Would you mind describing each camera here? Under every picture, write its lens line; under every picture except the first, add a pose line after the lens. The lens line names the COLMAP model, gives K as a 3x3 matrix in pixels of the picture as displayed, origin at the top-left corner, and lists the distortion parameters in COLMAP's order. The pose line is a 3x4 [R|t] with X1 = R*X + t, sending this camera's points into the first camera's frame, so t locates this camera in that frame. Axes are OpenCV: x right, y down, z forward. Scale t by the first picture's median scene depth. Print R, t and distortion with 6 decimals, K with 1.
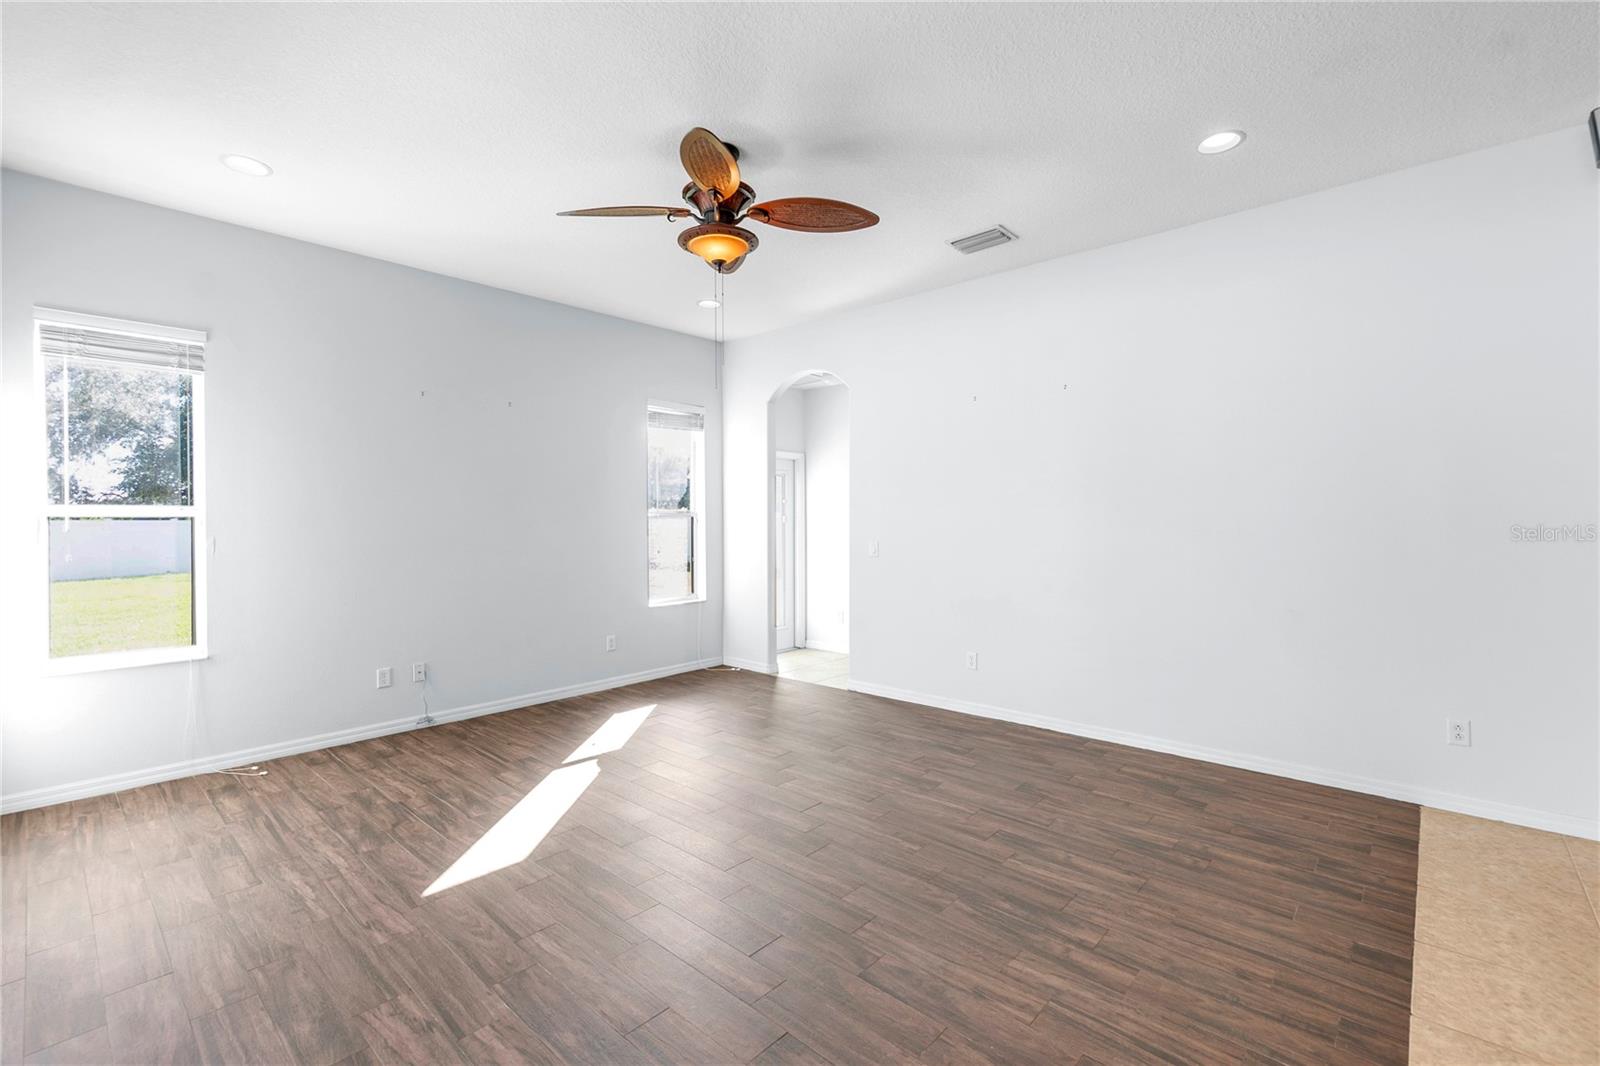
lens RADIAL K [[701.5, 0, 800.1], [0, 701.5, 530.0], [0, 0, 1]] dist [-0.007550, 0.001927]
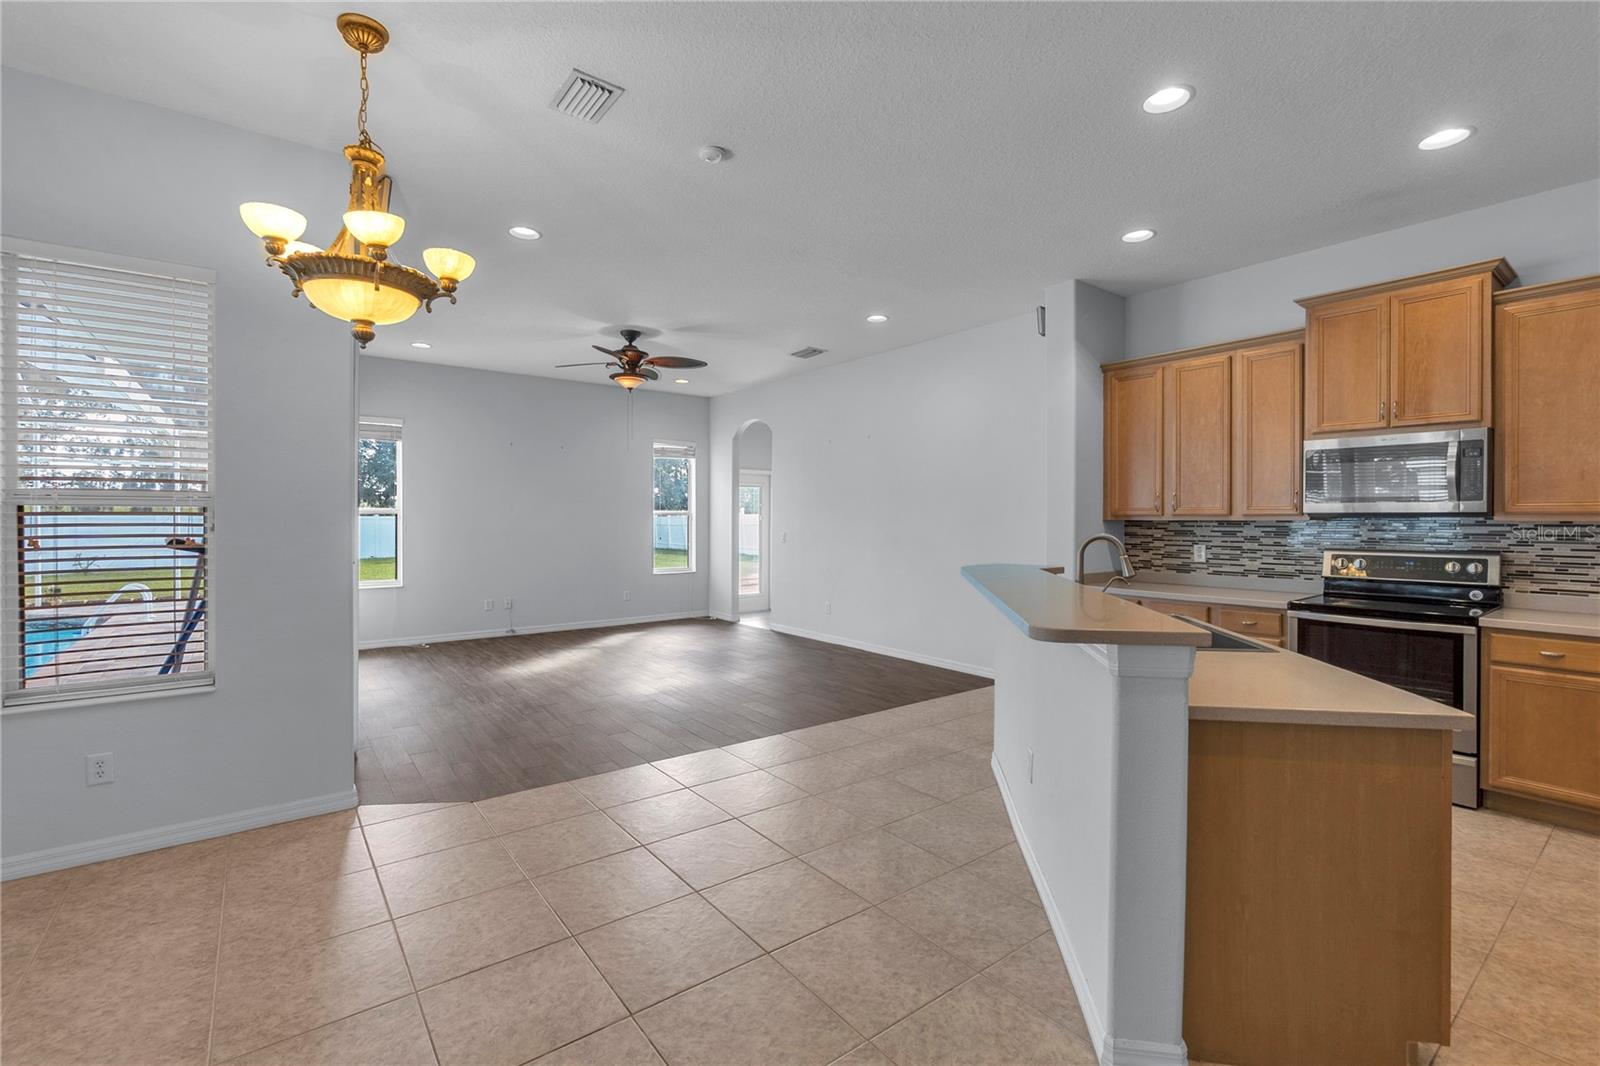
lens RADIAL K [[701.5, 0, 791.3], [0, 701.5, 527.6], [0, 0, 1]] dist [-0.007550, 0.001927]
pose [[0.982226, 0.008353, -0.187517, 0.581894], [-0.008271, 0.999965, 0.001219, 0.005573], [0.187521, 0.000353, 0.982261, -0.715055]]
